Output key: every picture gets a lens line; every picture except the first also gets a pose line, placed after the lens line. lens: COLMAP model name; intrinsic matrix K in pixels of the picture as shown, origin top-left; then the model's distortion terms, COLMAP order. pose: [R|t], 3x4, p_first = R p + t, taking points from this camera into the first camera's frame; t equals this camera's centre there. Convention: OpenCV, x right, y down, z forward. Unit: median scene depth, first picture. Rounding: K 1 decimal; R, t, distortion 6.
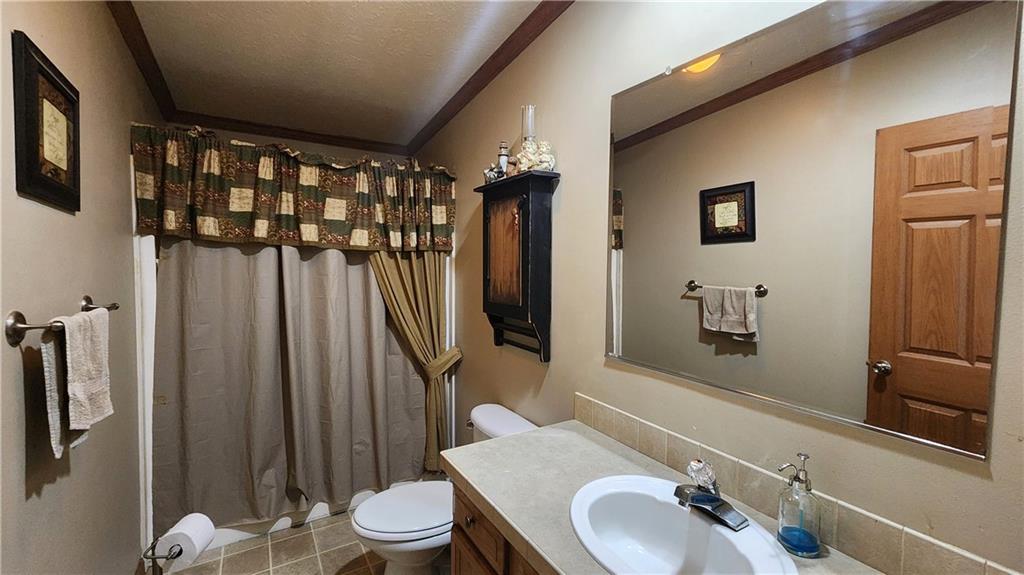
lens RADIAL K [[424.1, 0, 508.6], [0, 424.1, 282.3], [0, 0, 1]] dist [0.001722, 0.000816]
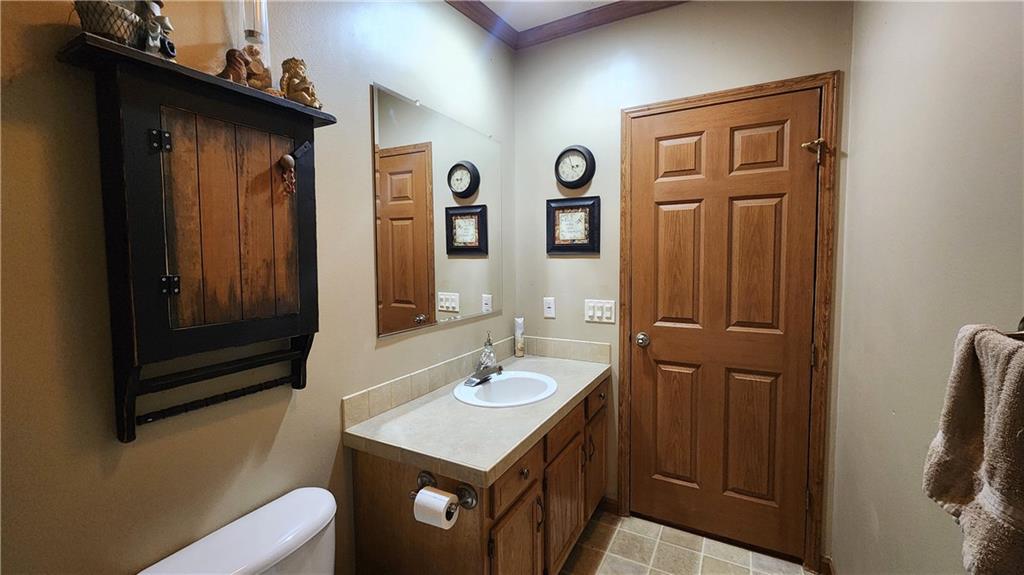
lens RADIAL K [[424.1, 0, 508.6], [0, 424.1, 282.3], [0, 0, 1]] dist [0.001722, 0.000816]
pose [[-0.497366, -0.066923, 0.864956, -0.702766], [0.037502, 0.994430, 0.098504, -0.042371], [-0.866730, 0.081430, -0.492086, 1.069045]]
